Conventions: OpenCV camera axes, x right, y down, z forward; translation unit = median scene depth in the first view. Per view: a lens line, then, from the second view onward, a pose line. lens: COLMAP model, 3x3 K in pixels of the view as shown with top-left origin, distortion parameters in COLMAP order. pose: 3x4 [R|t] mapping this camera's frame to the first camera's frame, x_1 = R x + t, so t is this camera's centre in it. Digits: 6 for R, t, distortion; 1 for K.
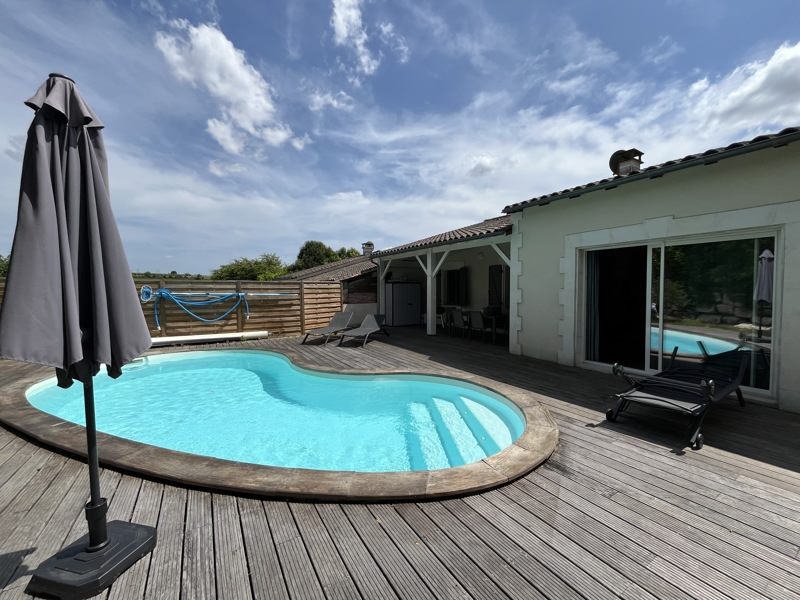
lens RADIAL K [[322.8, 0, 400.0], [0, 322.8, 300.0], [0, 0, 1]] dist [-0.000875, 0.000023]
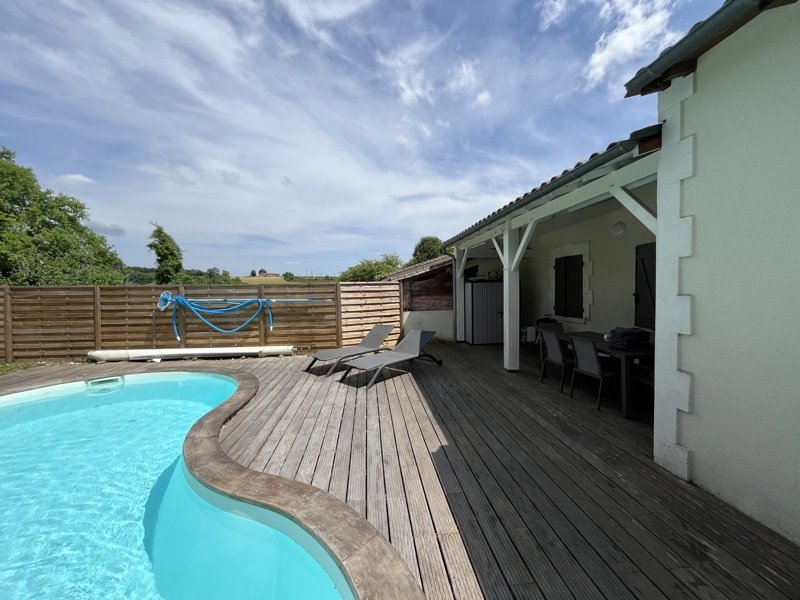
lens RADIAL K [[322.8, 0, 400.0], [0, 322.8, 300.0], [0, 0, 1]] dist [-0.000875, 0.000023]
pose [[0.899469, 0.003348, -0.436971, 0.175586], [-0.000813, 0.999982, 0.005990, -0.022566], [0.436983, -0.005033, 0.899456, 0.391760]]
